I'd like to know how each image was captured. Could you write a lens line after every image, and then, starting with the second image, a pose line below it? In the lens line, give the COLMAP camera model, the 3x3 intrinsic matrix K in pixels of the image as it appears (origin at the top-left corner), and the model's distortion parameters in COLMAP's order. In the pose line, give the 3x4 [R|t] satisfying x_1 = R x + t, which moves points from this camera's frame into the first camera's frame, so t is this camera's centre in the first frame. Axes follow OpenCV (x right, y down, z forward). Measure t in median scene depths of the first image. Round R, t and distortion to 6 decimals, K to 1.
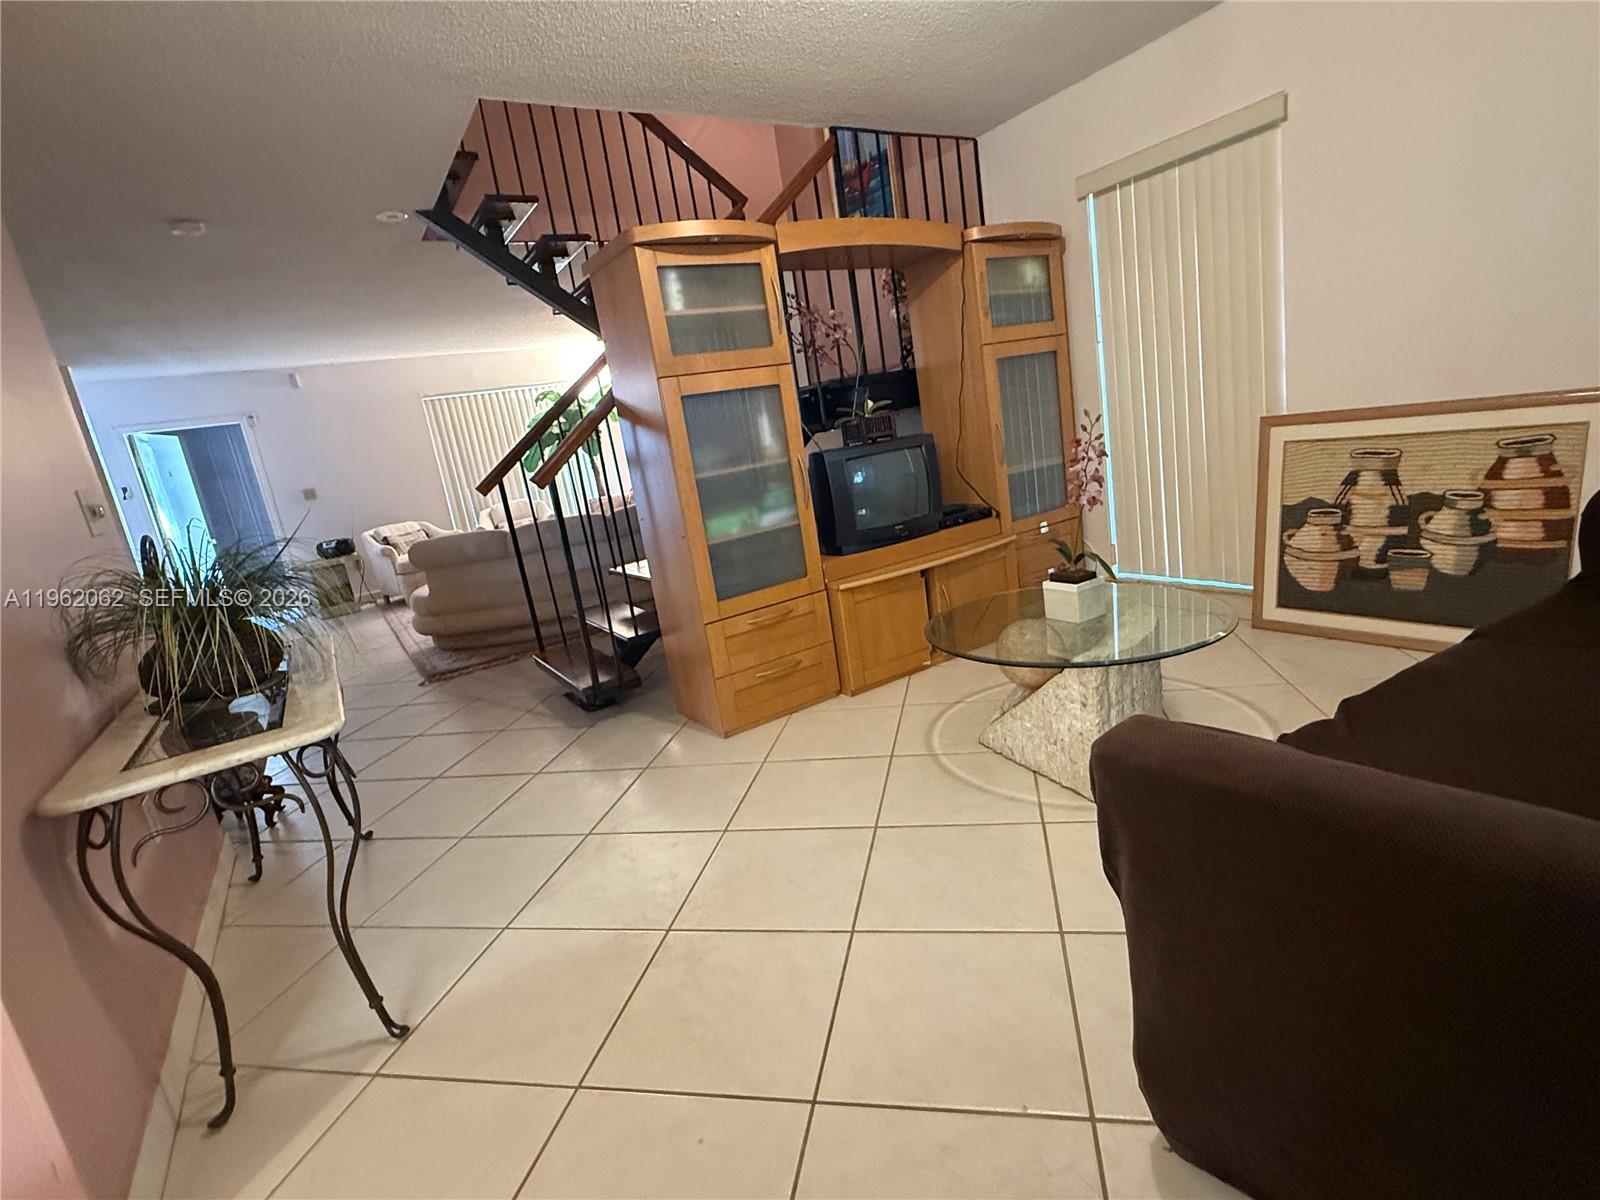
lens RADIAL K [[778.7, 0, 800.0], [0, 778.7, 600.0], [0, 0, 1]] dist [-0.002092, -0.000141]
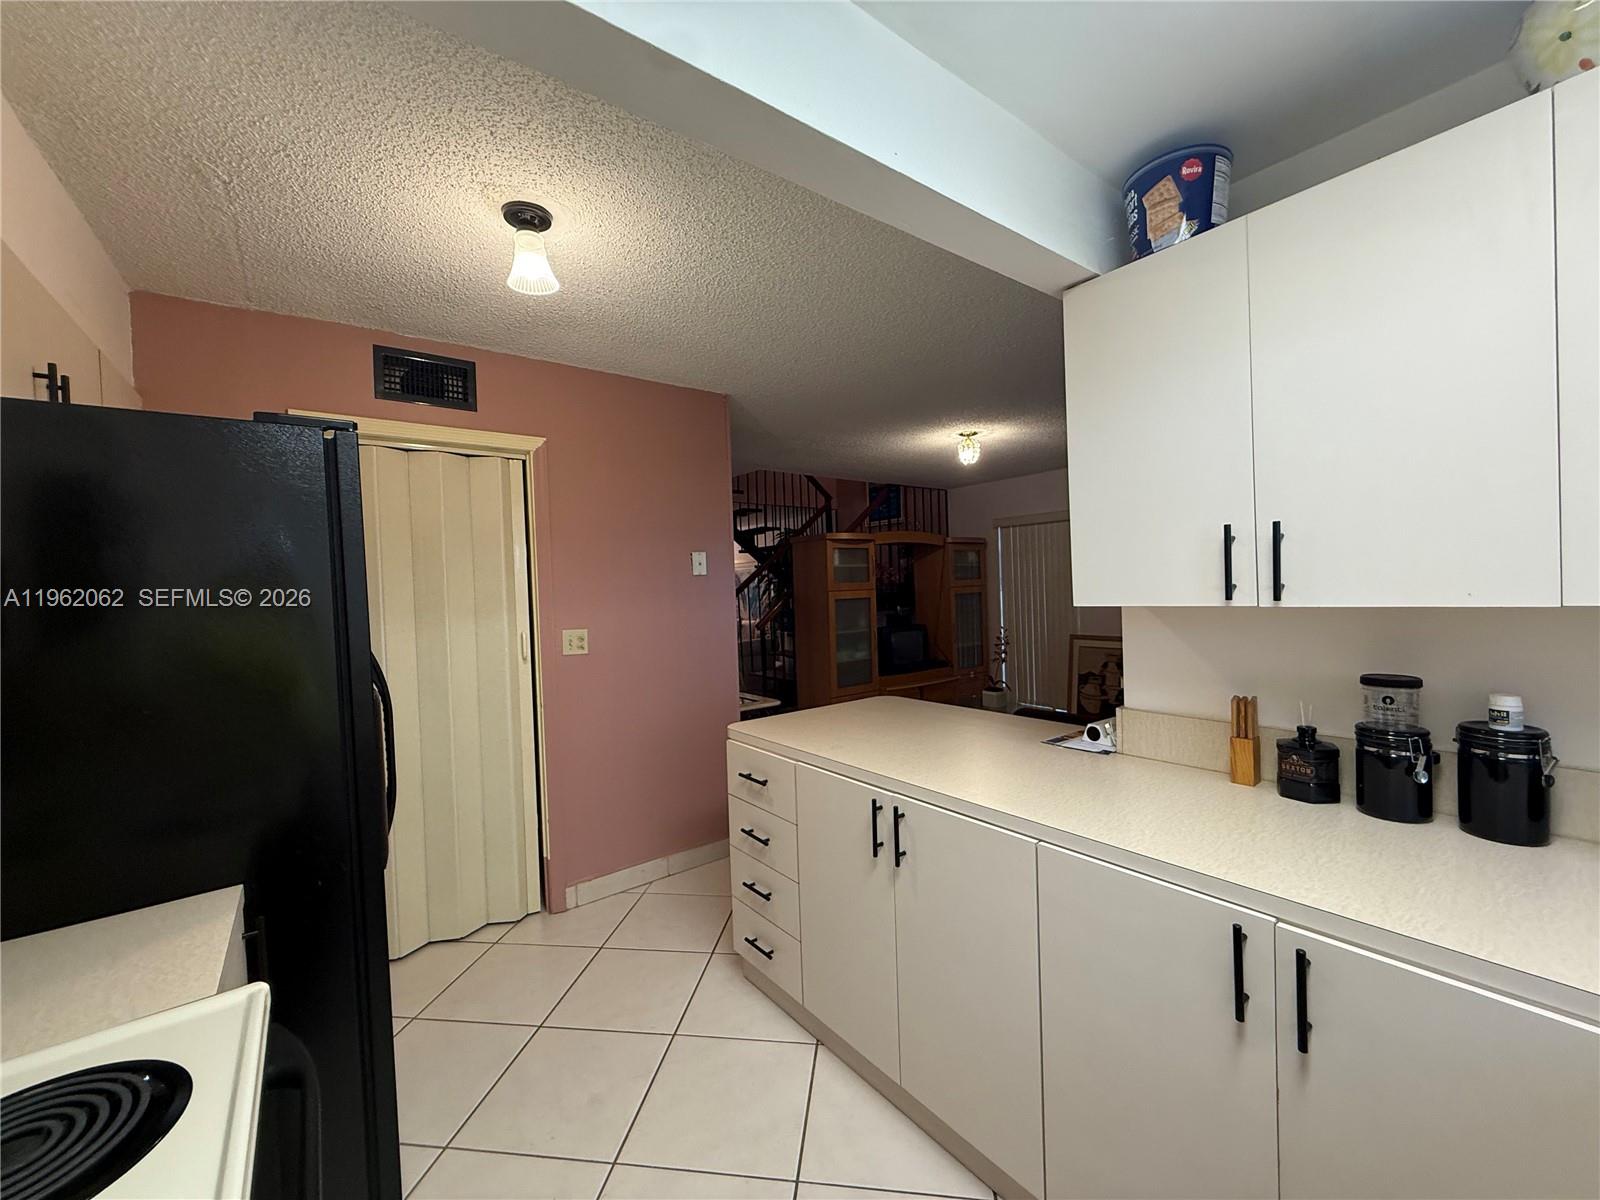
lens RADIAL K [[642.3, 0, 800.0], [0, 642.3, 600.0], [0, 0, 1]] dist [0.000182, 0.000005]
pose [[0.989476, 0.116476, 0.085853, -0.371752], [-0.095870, 0.972128, -0.213952, 0.148596], [-0.108381, 0.203469, 0.973064, -0.783936]]
